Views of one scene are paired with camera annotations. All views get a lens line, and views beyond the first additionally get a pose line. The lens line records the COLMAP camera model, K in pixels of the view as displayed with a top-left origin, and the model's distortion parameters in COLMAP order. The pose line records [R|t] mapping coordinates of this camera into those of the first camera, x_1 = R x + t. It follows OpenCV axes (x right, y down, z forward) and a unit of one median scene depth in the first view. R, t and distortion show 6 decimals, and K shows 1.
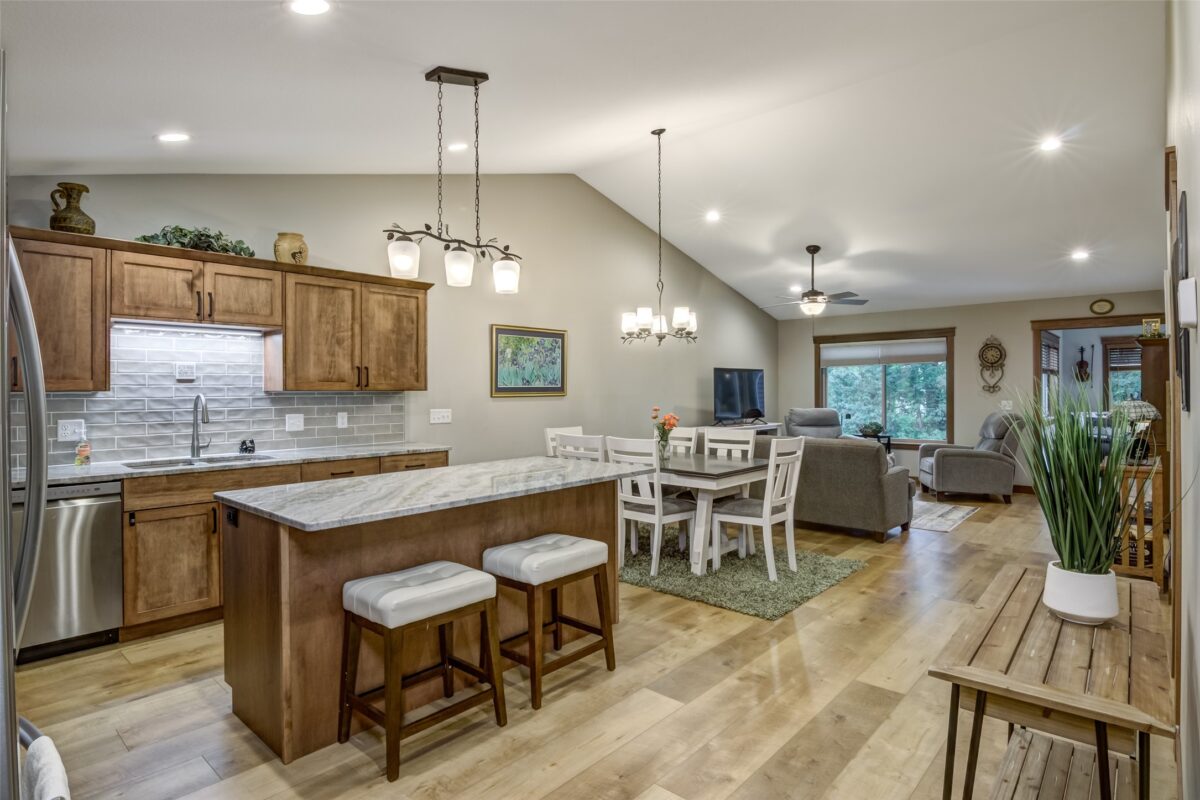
lens RADIAL K [[633.5, 0, 601.0], [0, 633.5, 377.6], [0, 0, 1]] dist [-0.013373, -0.000842]
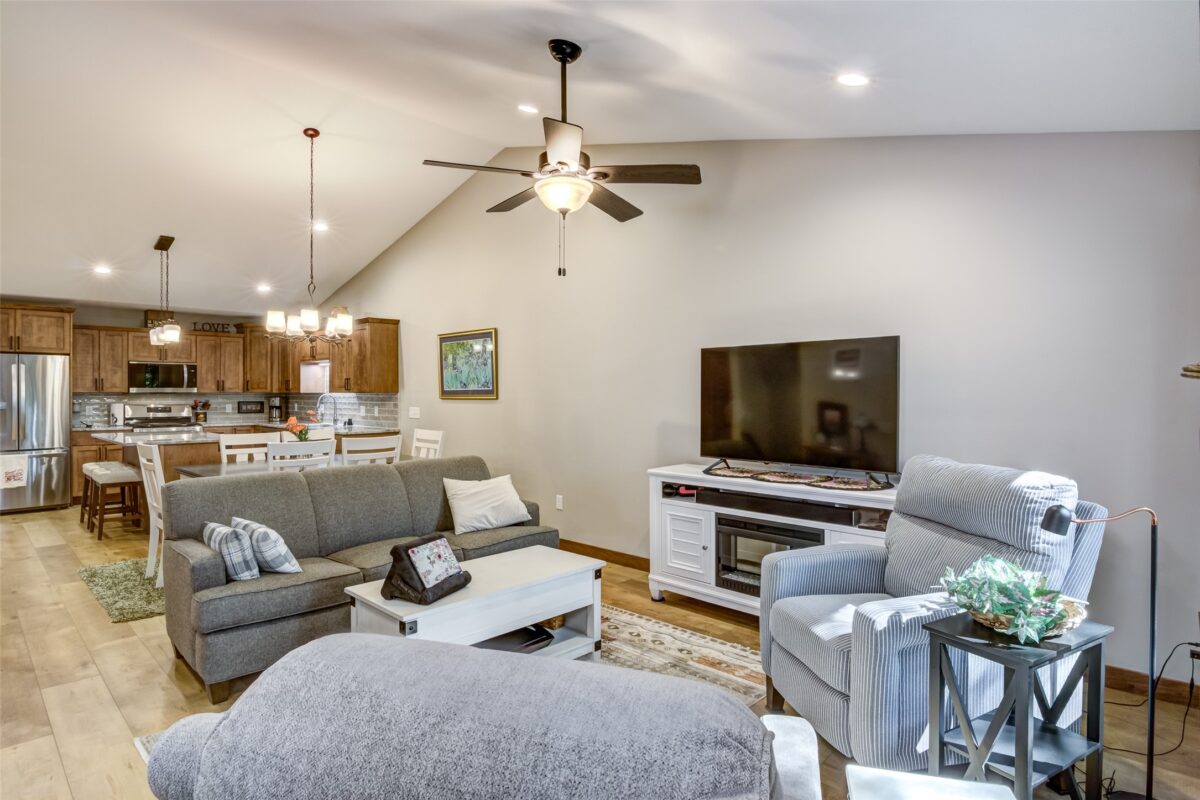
lens RADIAL K [[628.4, 0, 602.6], [0, 628.4, 394.8], [0, 0, 1]] dist [-0.015983, -0.001634]
pose [[-0.028151, 0.009439, -0.999559, 1.130940], [0.021645, 0.999727, 0.008831, 0.023452], [0.999369, -0.021386, -0.028348, 1.581451]]
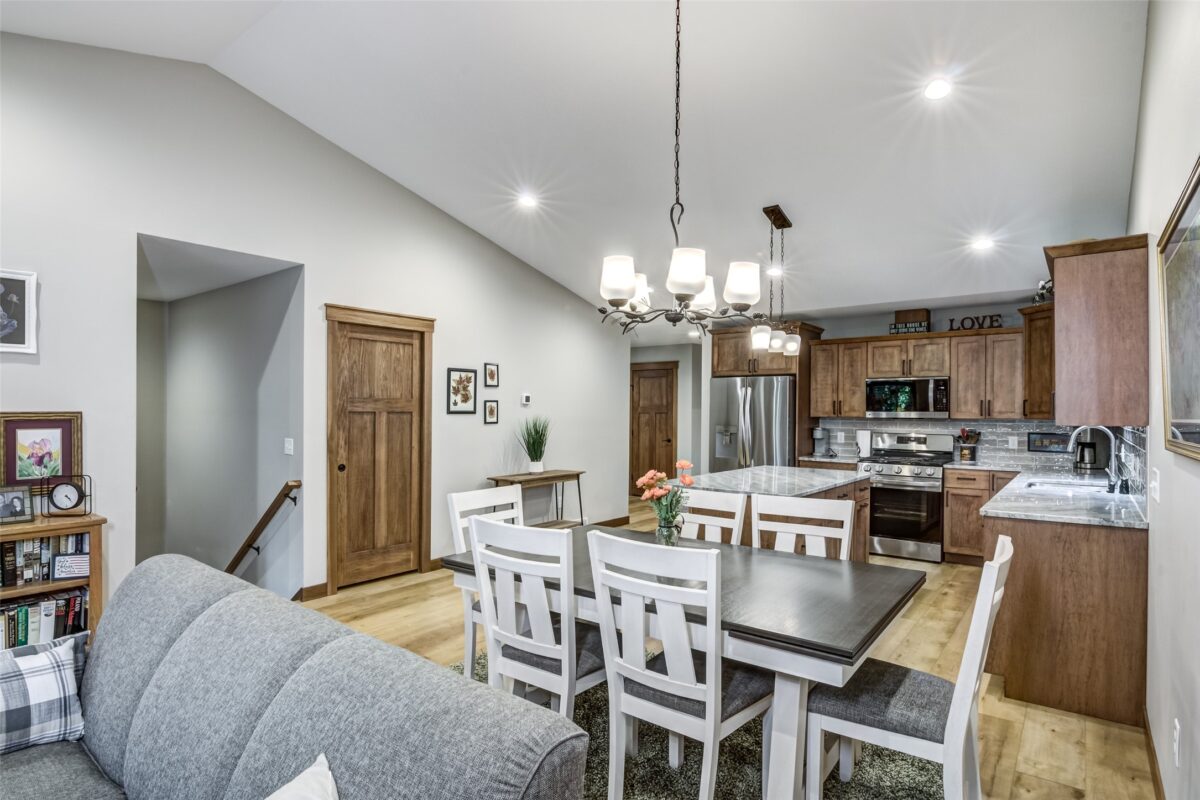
lens RADIAL K [[630.4, 0, 596.6], [0, 630.4, 412.1], [0, 0, 1]] dist [-0.012054, -0.000194]
pose [[-0.997398, 0.000077, -0.072091, 0.205340], [0.001552, 0.999791, -0.020400, 0.020155], [0.072075, -0.020459, -0.997189, 1.581816]]
